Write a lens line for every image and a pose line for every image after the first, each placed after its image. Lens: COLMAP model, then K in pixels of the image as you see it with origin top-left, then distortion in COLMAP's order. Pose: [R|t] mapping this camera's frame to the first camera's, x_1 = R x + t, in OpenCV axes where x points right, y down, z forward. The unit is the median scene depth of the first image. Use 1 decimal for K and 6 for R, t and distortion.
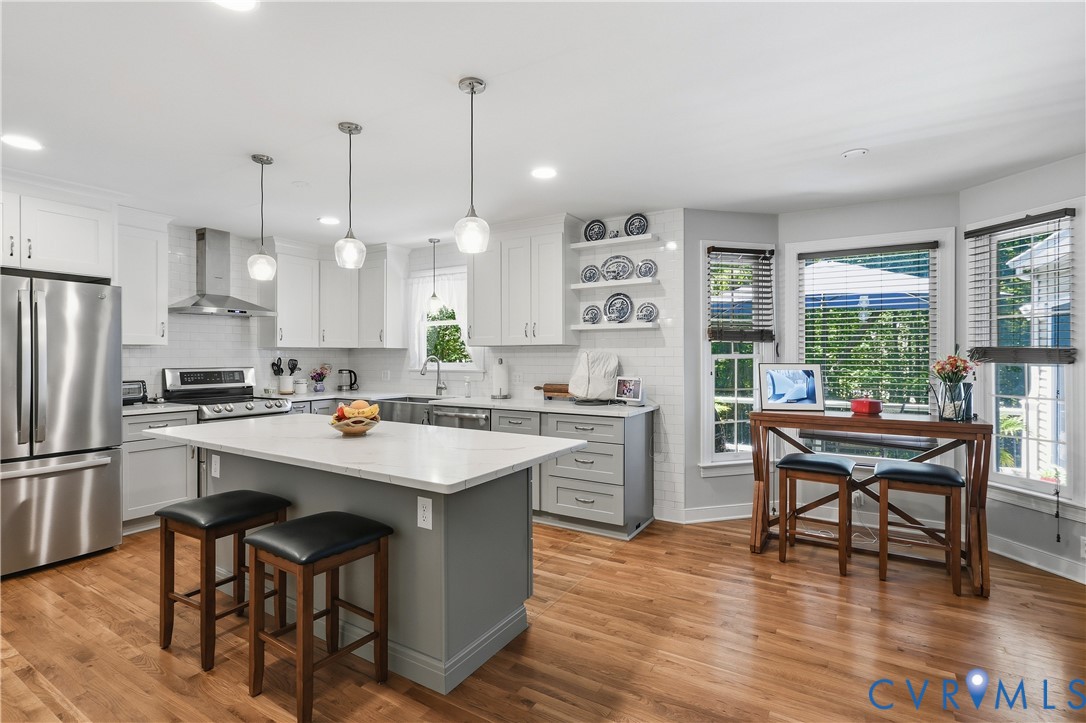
lens RADIAL K [[516.3, 0, 542.0], [0, 516.3, 358.1], [0, 0, 1]] dist [-0.001747, 0.002318]
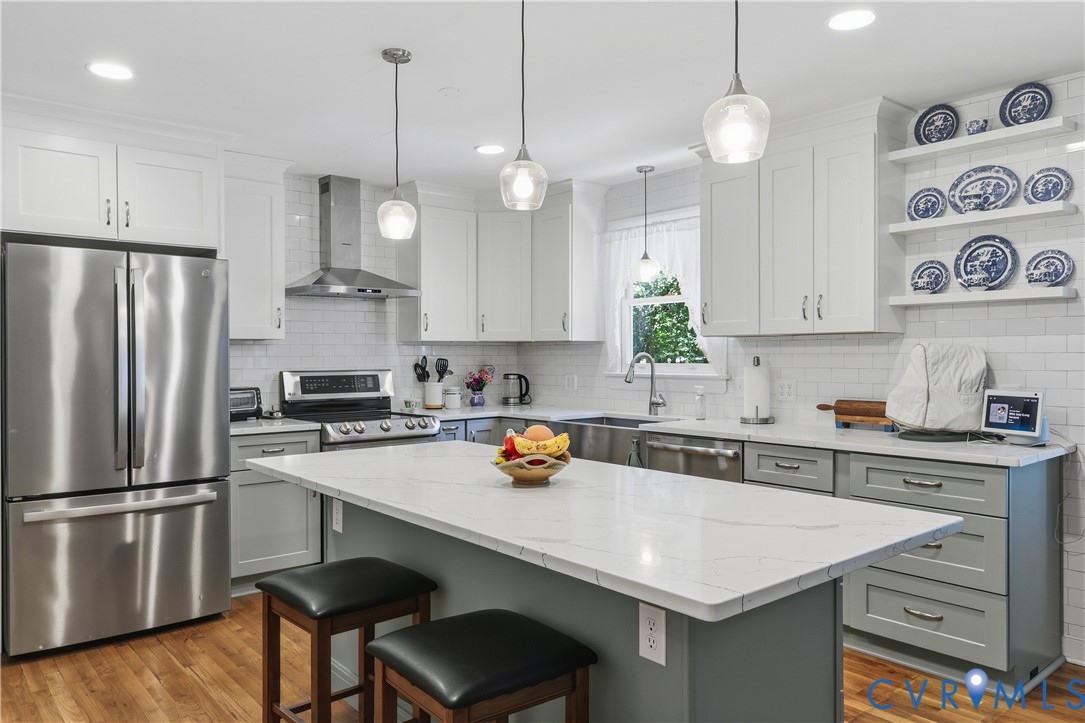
lens RADIAL K [[769.7, 0, 543.1], [0, 769.7, 360.6], [0, 0, 1]] dist [0.005694, 0.002308]
pose [[0.948528, -0.000968, -0.316691, -0.036824], [0.002802, 0.999982, 0.005335, 0.000022], [0.316680, -0.005948, 0.948514, 0.085743]]
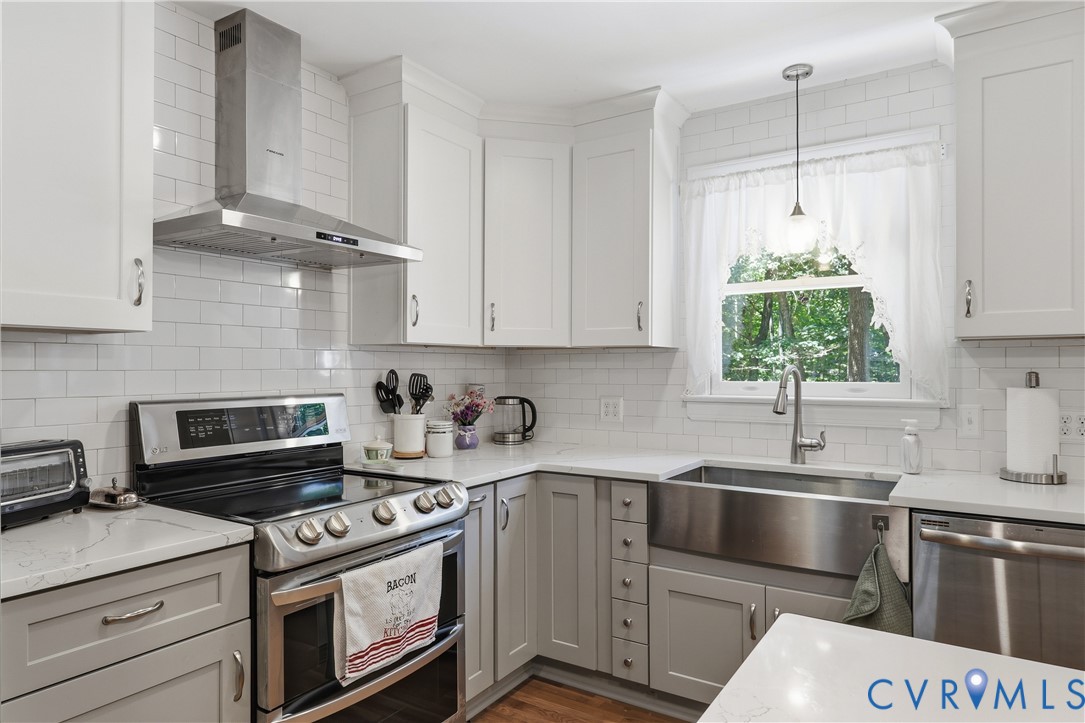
lens RADIAL K [[669.5, 0, 551.5], [0, 669.5, 366.6], [0, 0, 1]] dist [-0.004671, -0.002425]
pose [[0.999840, -0.000937, -0.017877, -0.469920], [0.000860, 0.999990, -0.004278, -0.001547], [0.017881, 0.004262, 0.999831, 0.589396]]
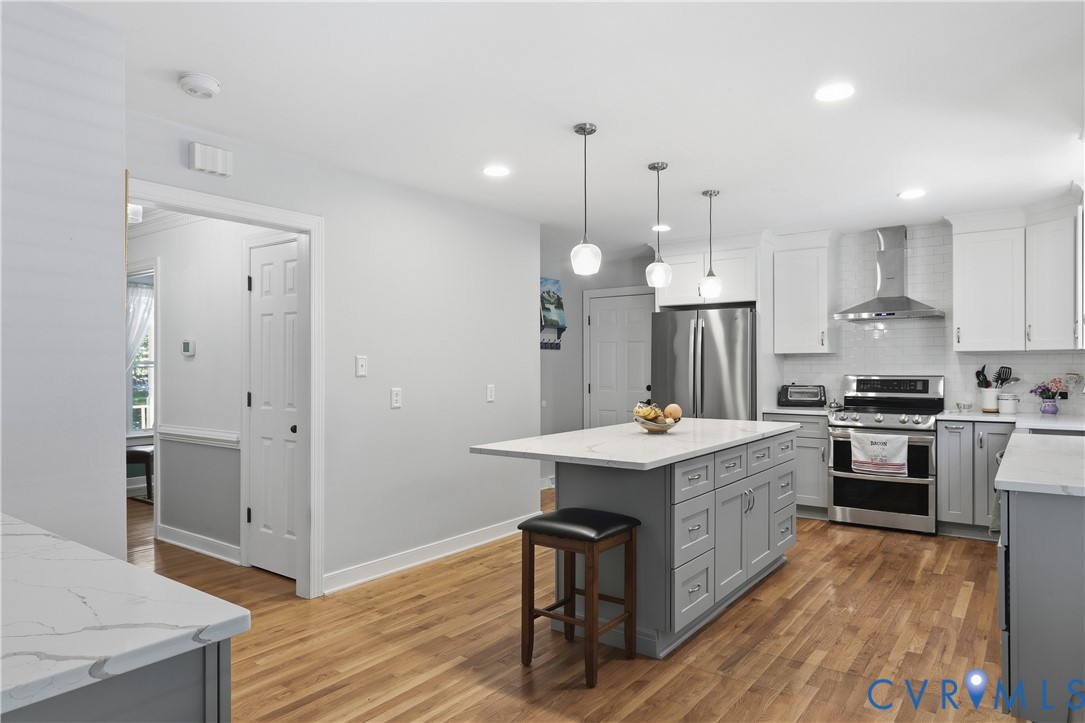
lens RADIAL K [[669.5, 0, 539.5], [0, 669.5, 366.4], [0, 0, 1]] dist [-0.004671, -0.002425]
pose [[-0.086118, 0.003992, -0.996277, 0.696135], [0.002656, 0.999989, 0.003777, -0.004820], [0.996281, -0.002321, -0.086128, 0.528743]]
